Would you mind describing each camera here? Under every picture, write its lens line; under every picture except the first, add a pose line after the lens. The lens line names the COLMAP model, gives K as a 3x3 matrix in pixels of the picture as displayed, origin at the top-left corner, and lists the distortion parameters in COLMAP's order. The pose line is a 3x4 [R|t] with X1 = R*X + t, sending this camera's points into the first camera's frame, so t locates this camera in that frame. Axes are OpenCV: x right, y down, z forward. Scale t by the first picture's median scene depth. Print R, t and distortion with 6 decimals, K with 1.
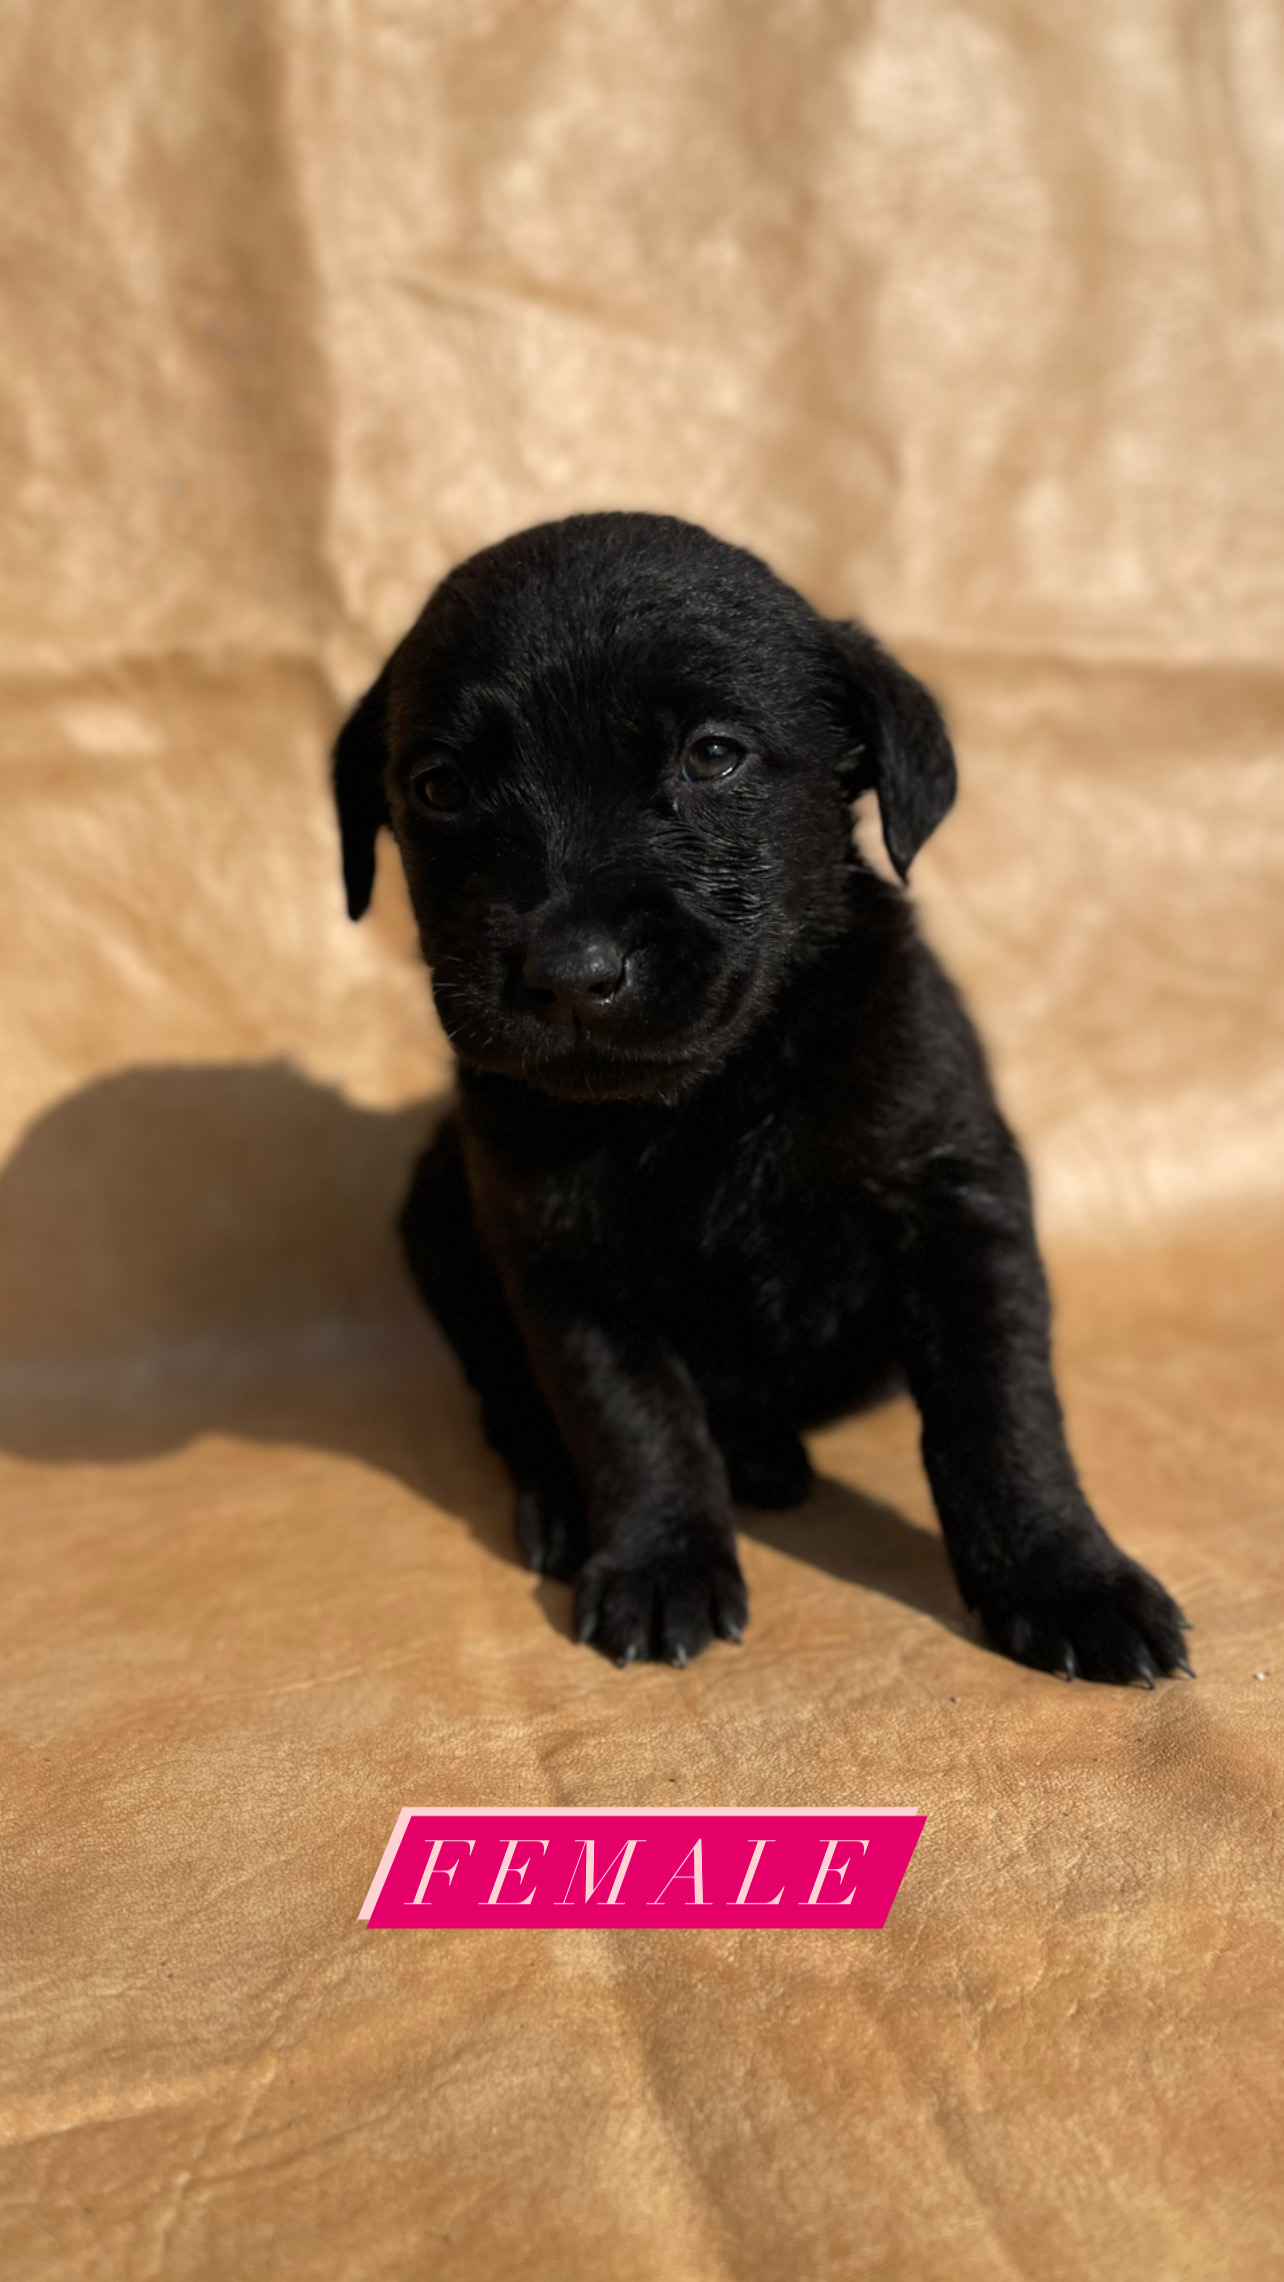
lens RADIAL K [[1779.6, 0, 616.2], [0, 1779.6, 1151.1], [0, 0, 1]] dist [0.027697, -0.103180]
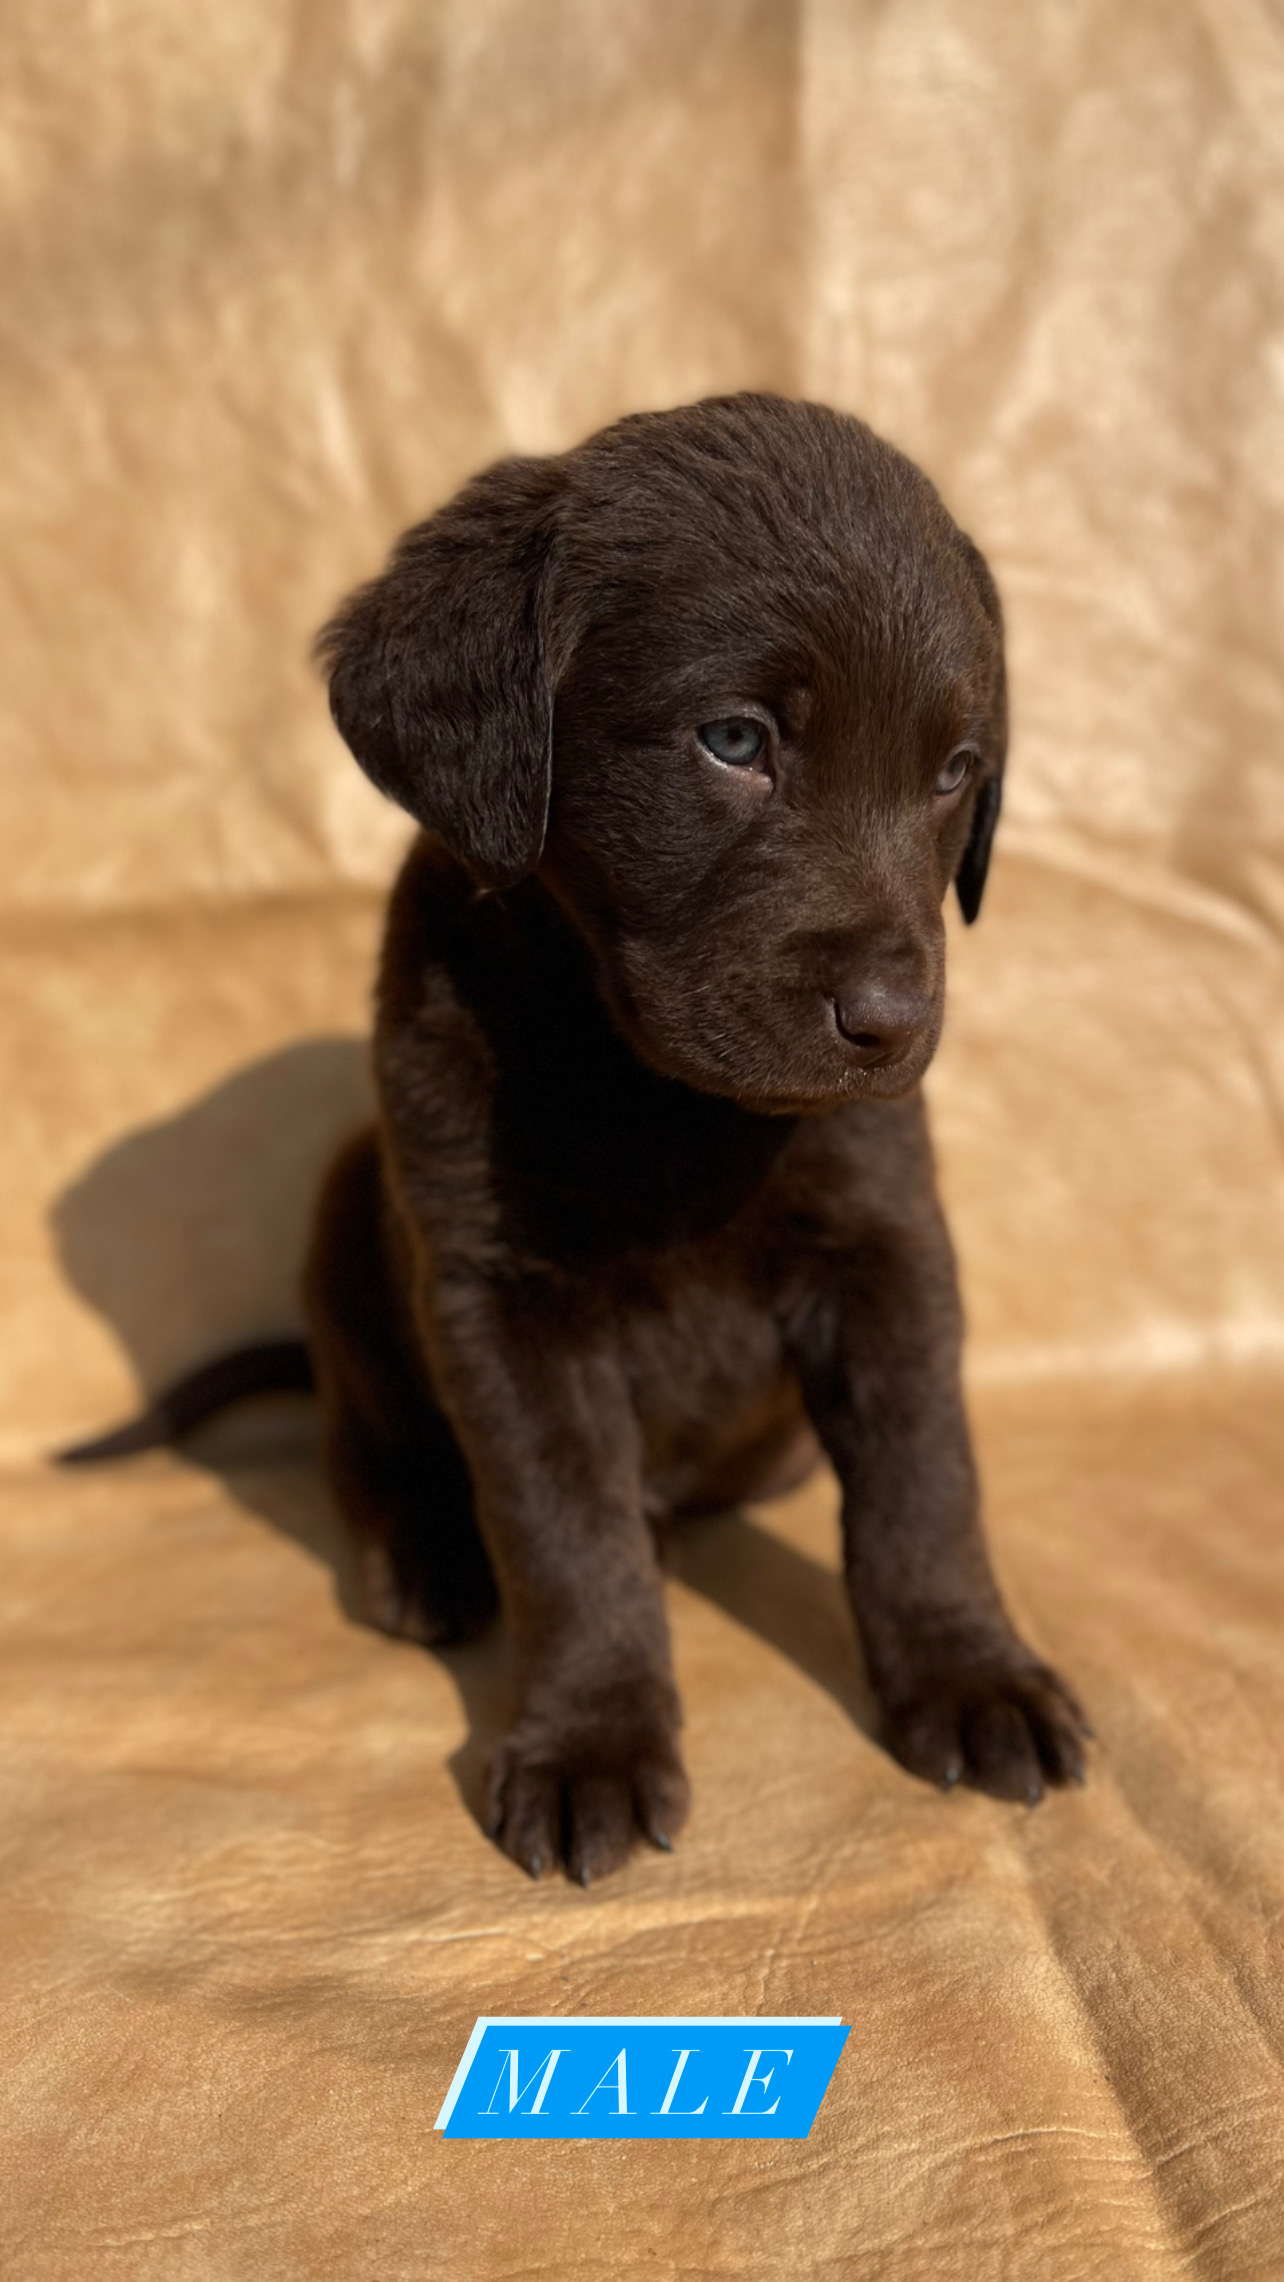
lens RADIAL K [[1732.1, 0, 642.0], [0, 1732.1, 1141.0], [0, 0, 1]] dist [0.006696, -0.079911]
pose [[0.978806, 0.047484, -0.199206, -0.066778], [-0.046099, 0.998870, 0.011587, -0.202958], [0.199532, -0.002159, 0.979889, -0.612942]]
